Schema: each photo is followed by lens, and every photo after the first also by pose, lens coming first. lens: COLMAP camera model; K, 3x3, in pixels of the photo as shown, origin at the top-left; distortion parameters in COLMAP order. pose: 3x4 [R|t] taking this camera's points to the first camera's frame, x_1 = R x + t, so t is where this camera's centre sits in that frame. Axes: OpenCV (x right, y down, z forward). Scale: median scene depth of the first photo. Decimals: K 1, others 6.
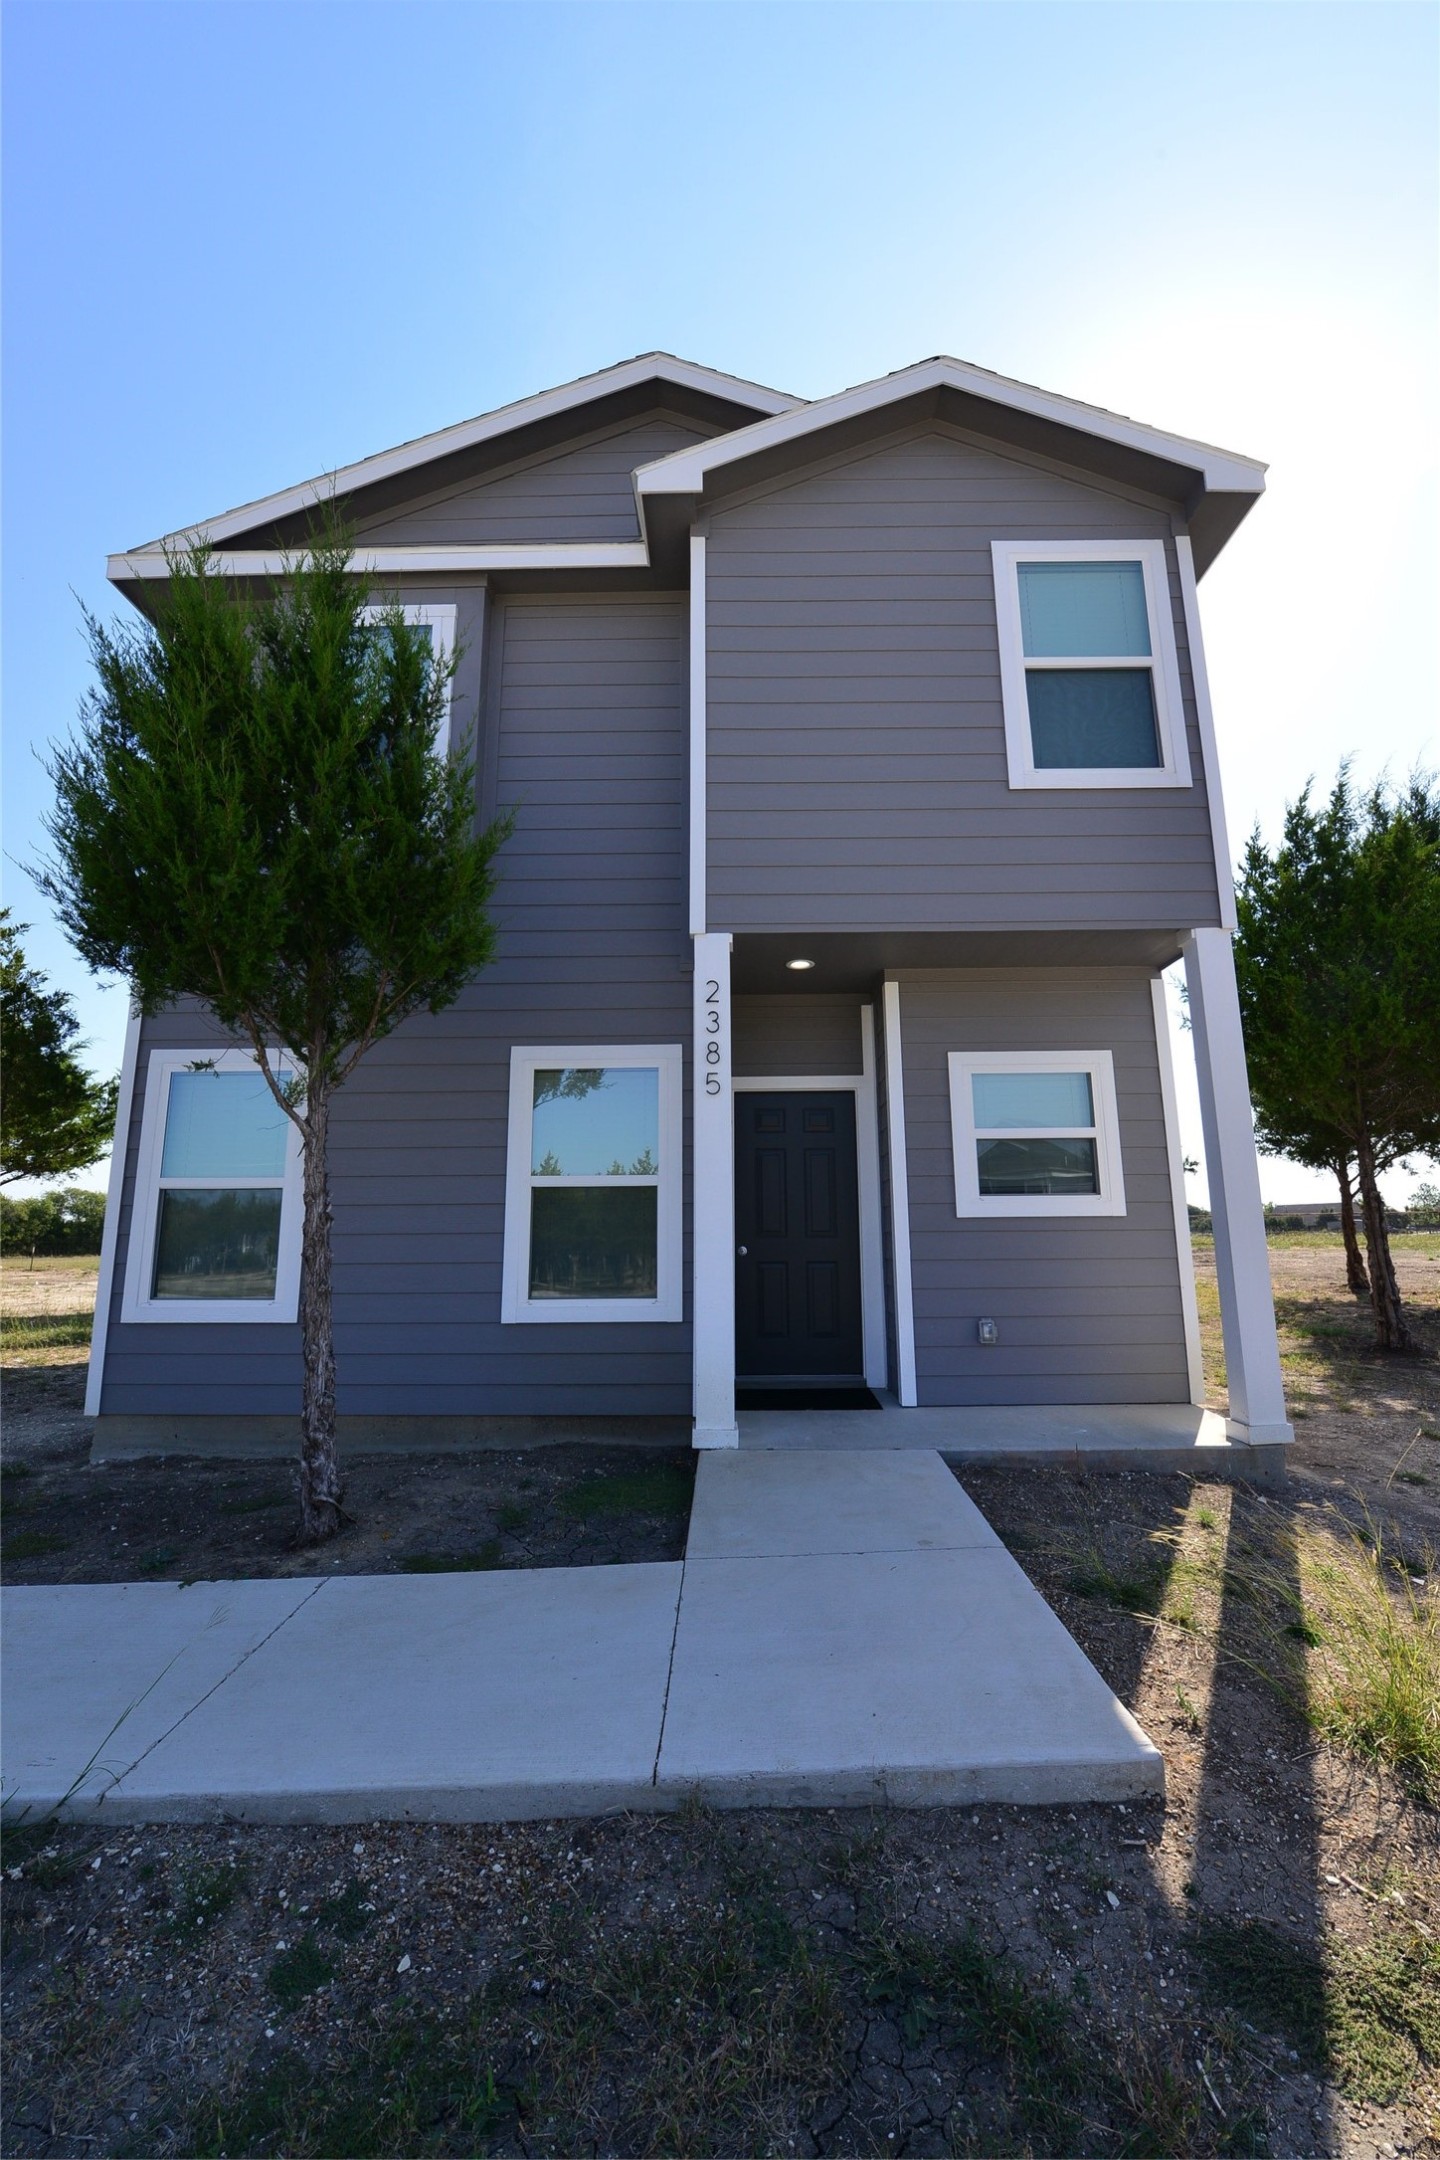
lens RADIAL K [[864.3, 0, 718.9], [0, 864.3, 1079.9], [0, 0, 1]] dist [-0.015252, -0.002361]
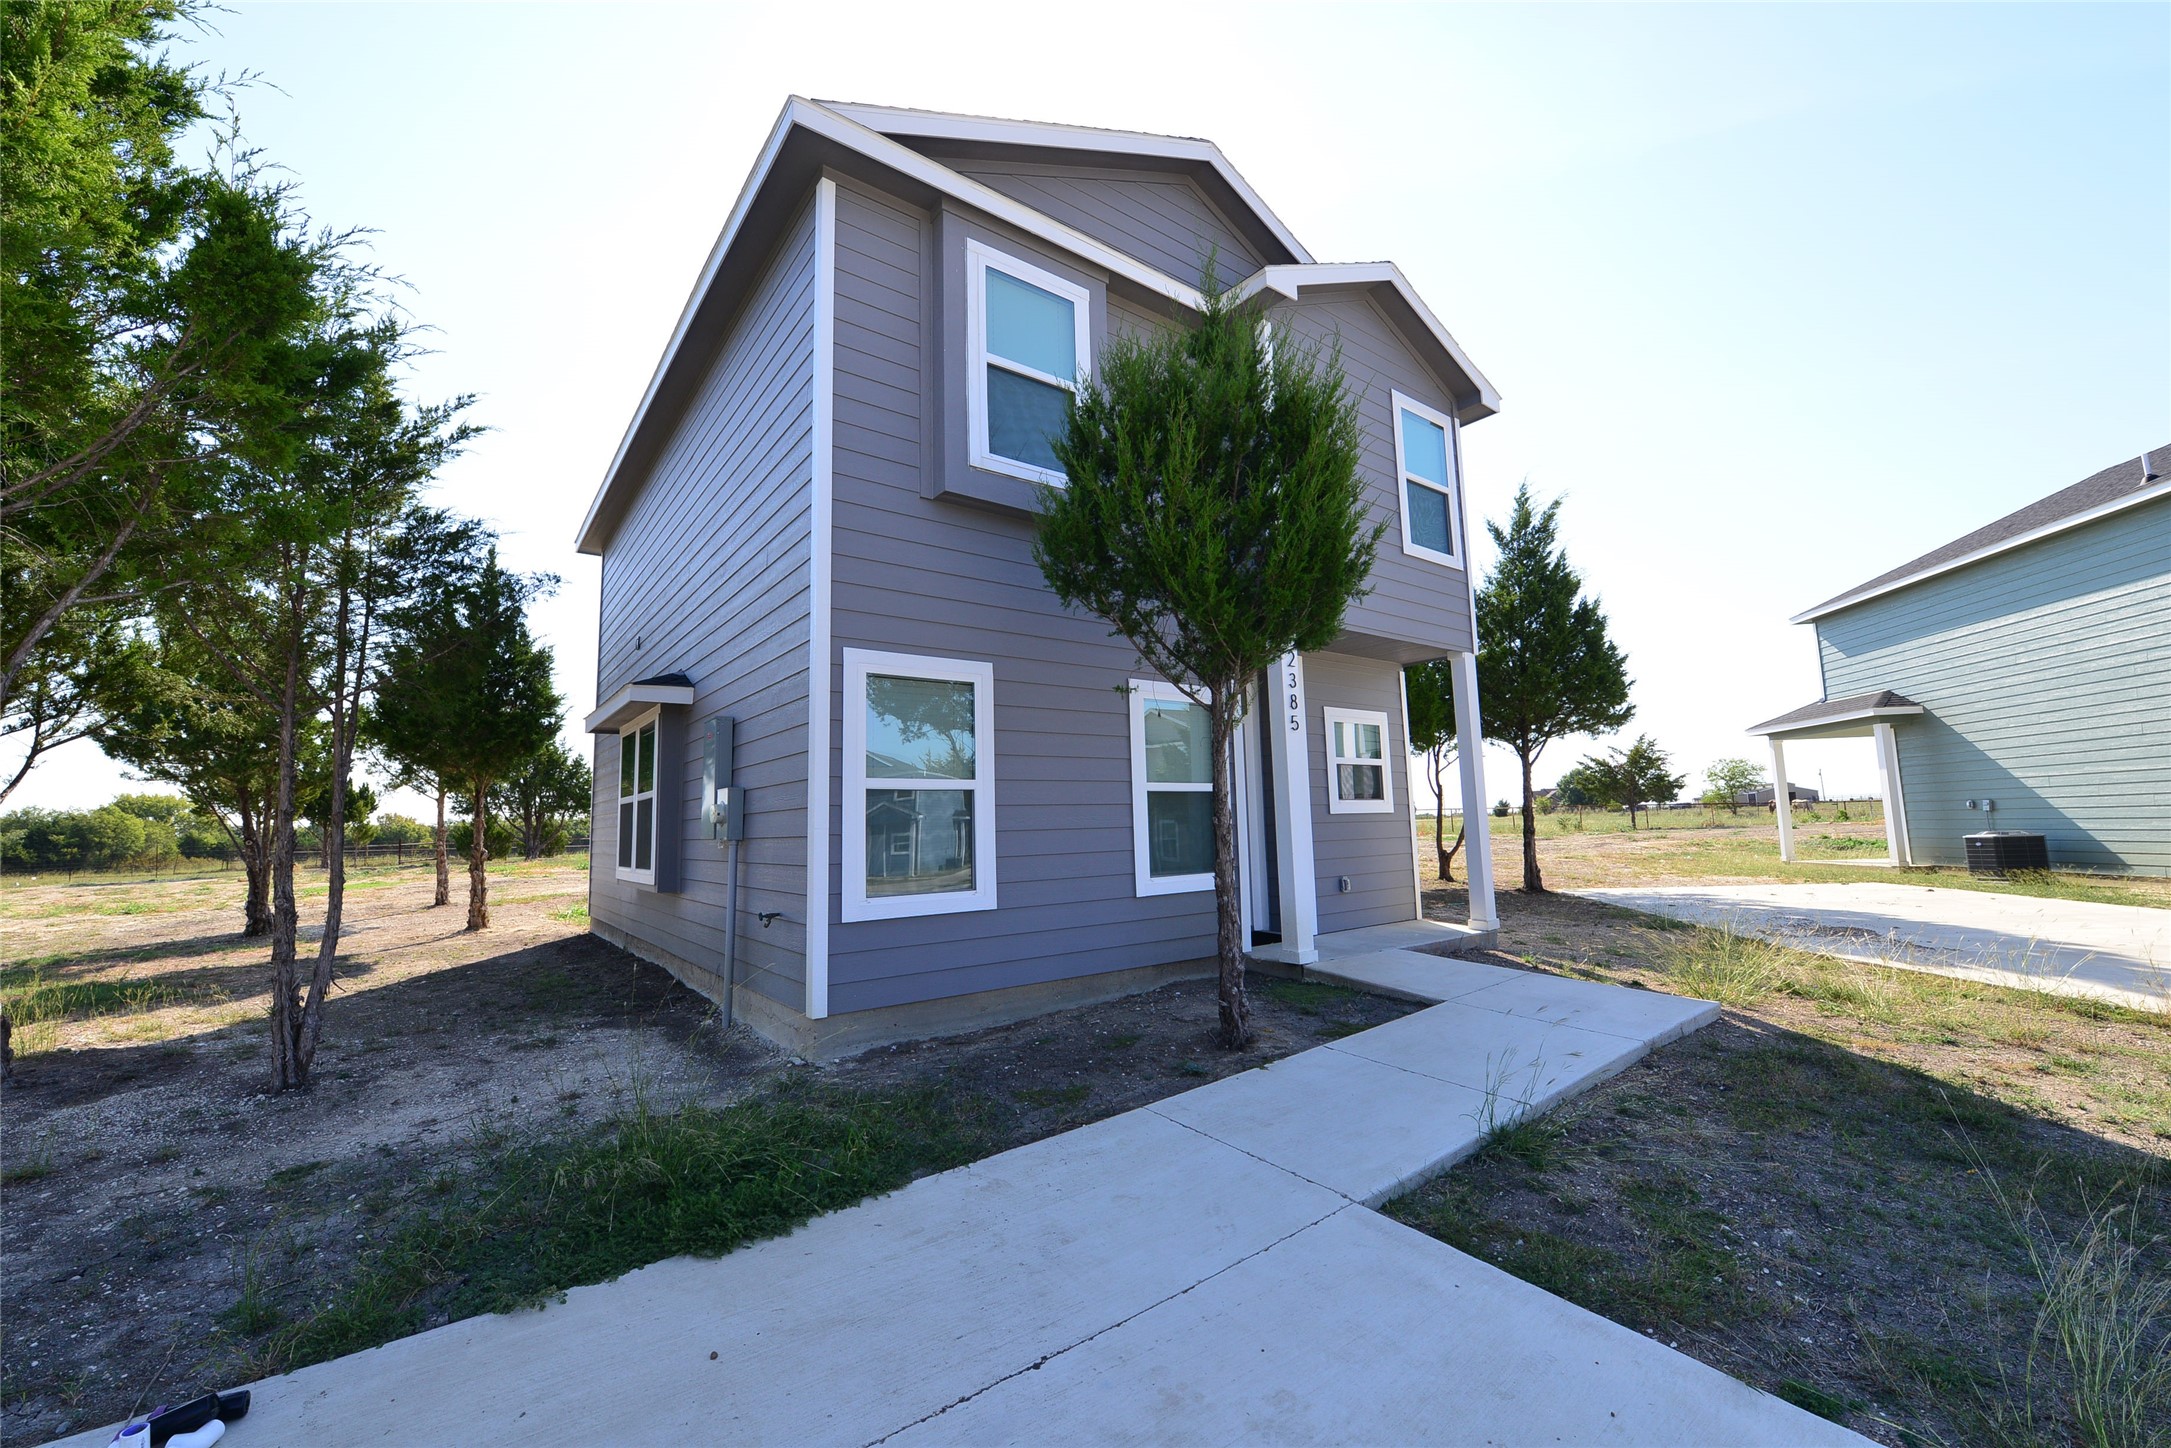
lens RADIAL K [[868.7, 0, 1081.8], [0, 868.7, 727.3], [0, 0, 1]] dist [-0.015252, -0.002361]
pose [[0.788439, 0.057023, 0.612464, -1.115901], [-0.086542, 0.996073, 0.018668, 0.014069], [-0.608995, -0.067723, 0.790278, 0.049002]]
